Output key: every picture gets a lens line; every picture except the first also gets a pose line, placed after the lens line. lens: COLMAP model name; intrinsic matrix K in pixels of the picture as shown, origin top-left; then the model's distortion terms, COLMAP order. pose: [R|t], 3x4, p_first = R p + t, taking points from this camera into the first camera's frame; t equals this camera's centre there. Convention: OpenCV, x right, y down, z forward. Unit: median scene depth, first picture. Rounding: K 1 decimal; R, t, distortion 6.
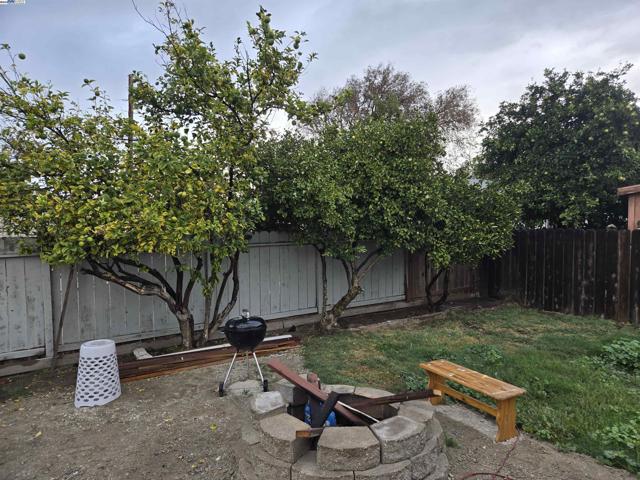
lens RADIAL K [[427.8, 0, 320.6], [0, 427.8, 241.9], [0, 0, 1]] dist [0.059893, -0.037245]
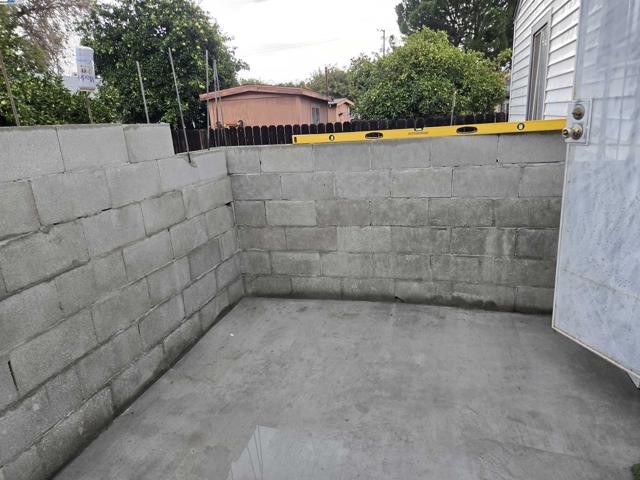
lens RADIAL K [[427.8, 0, 319.6], [0, 427.8, 238.1], [0, 0, 1]] dist [0.059893, -0.037245]
pose [[0.736817, -0.207786, 0.643370, 0.048706], [0.067917, 0.969536, 0.235344, 0.007453], [-0.672672, -0.129710, 0.728483, -0.187867]]
